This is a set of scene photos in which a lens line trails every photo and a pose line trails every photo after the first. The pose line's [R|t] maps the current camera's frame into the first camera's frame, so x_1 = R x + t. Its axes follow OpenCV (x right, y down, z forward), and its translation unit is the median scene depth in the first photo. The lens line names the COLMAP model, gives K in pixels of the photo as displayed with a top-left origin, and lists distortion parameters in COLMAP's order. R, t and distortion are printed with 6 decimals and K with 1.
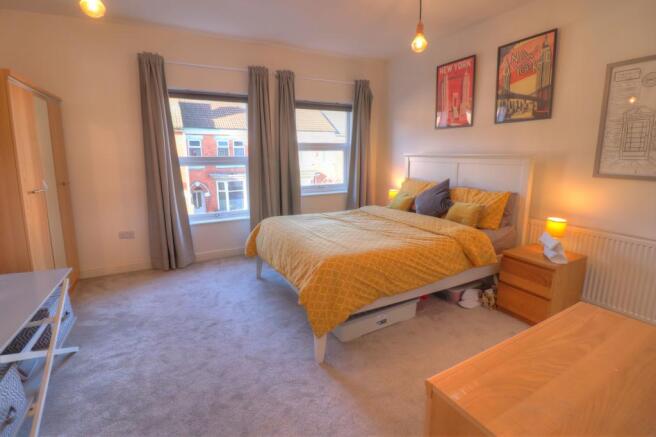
lens RADIAL K [[317.0, 0, 327.0], [0, 317.0, 210.9], [0, 0, 1]] dist [0.000724, -0.000298]
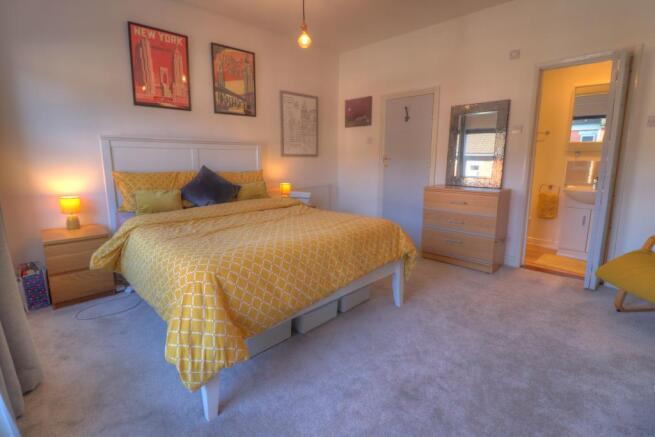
lens RADIAL K [[316.5, 0, 326.5], [0, 316.5, 211.0], [0, 0, 1]] dist [0.000724, -0.000298]
pose [[-0.283623, -0.163778, 0.944846, -0.711843], [0.168393, 0.961490, 0.217211, -0.127787], [-0.944035, 0.220711, -0.245121, 1.033431]]
